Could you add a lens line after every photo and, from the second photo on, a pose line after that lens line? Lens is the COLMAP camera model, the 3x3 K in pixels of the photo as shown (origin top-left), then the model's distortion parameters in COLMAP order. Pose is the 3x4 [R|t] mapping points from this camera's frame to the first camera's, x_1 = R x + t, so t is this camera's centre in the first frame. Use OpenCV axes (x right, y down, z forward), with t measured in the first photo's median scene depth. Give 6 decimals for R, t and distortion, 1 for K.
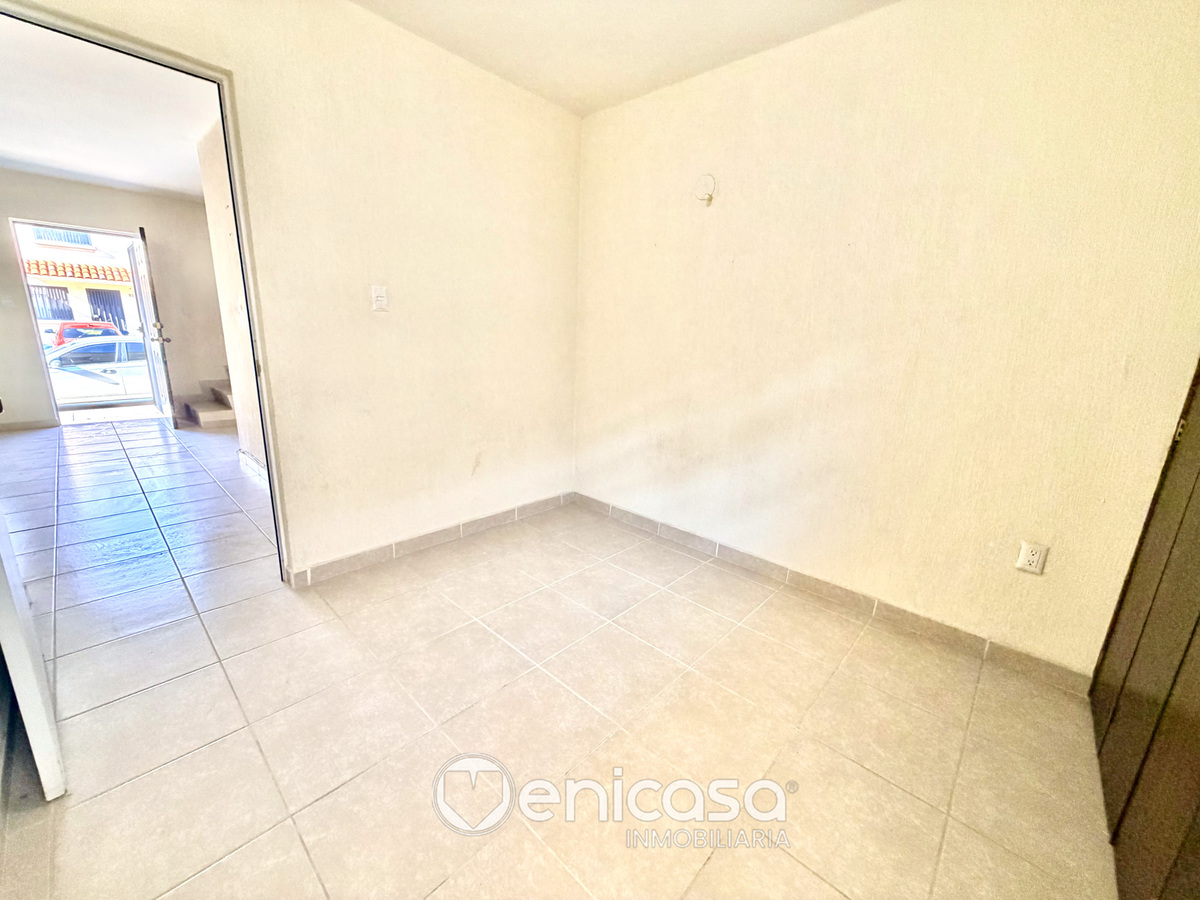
lens RADIAL K [[481.3, 0, 596.3], [0, 481.3, 447.8], [0, 0, 1]] dist [-0.000736, -0.000125]
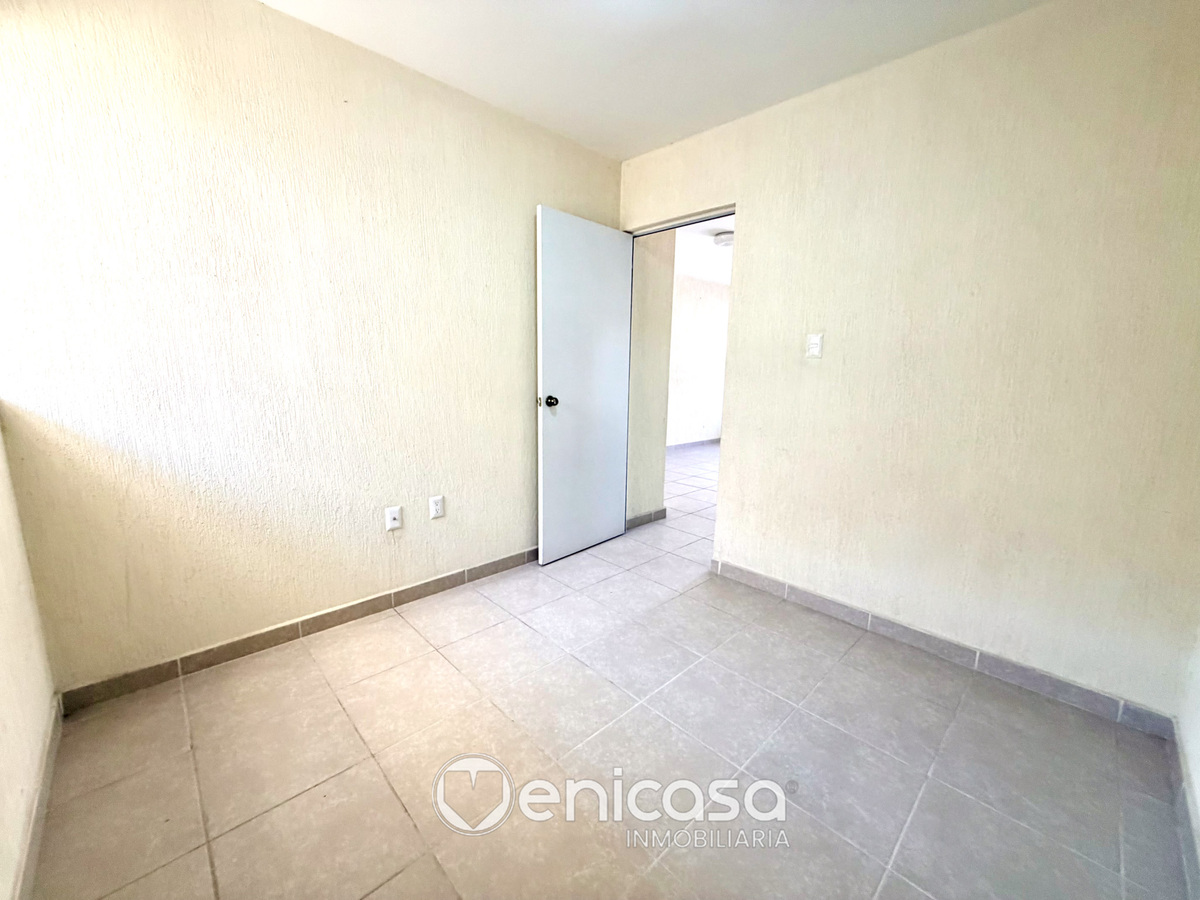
lens RADIAL K [[481.3, 0, 599.2], [0, 481.3, 451.7], [0, 0, 1]] dist [-0.000736, -0.000125]
pose [[-0.056605, 0.139253, -0.988638, 0.548422], [-0.253000, 0.955904, 0.149128, -0.114956], [0.965809, 0.258567, -0.018878, 0.557215]]
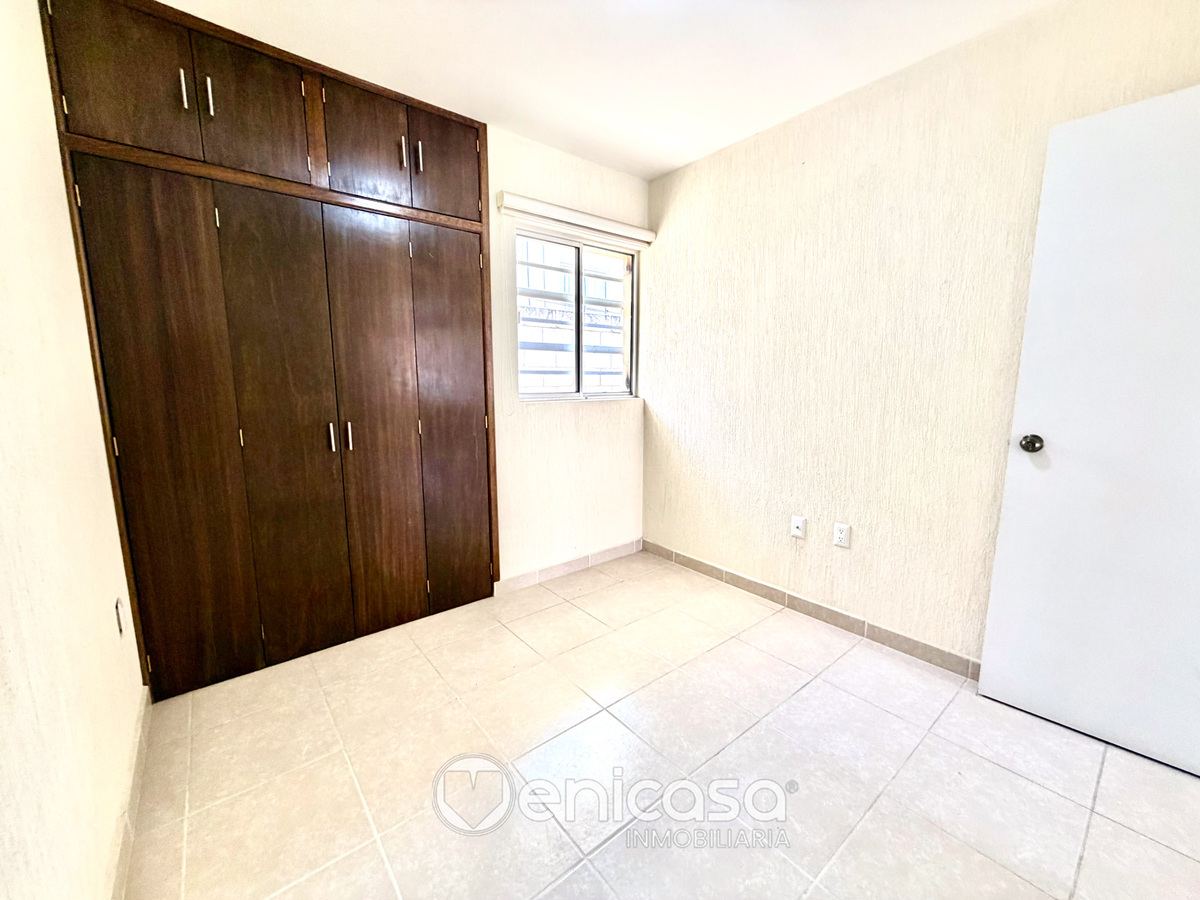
lens RADIAL K [[481.3, 0, 606.9], [0, 481.3, 460.4], [0, 0, 1]] dist [-0.000736, -0.000125]
pose [[-0.989528, -0.067939, 0.127356, -0.048453], [-0.012850, 0.920268, 0.391078, -0.264632], [-0.143771, 0.385346, -0.911503, 1.098933]]
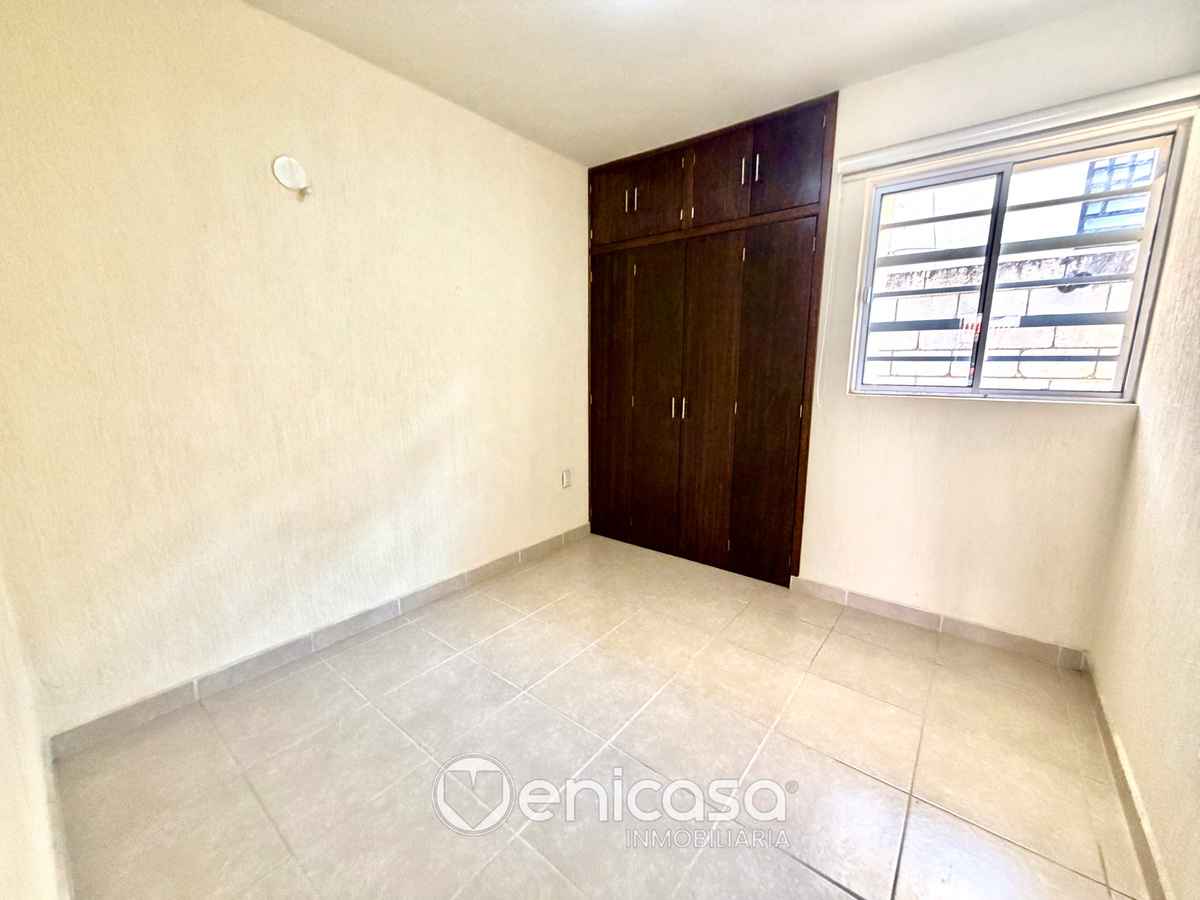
lens RADIAL K [[481.3, 0, 597.1], [0, 481.3, 452.7], [0, 0, 1]] dist [-0.000736, -0.000125]
pose [[-0.067570, -0.231160, 0.970566, -0.602451], [0.231381, 0.942638, 0.240617, -0.194760], [-0.970514, 0.240829, -0.010208, 0.624273]]
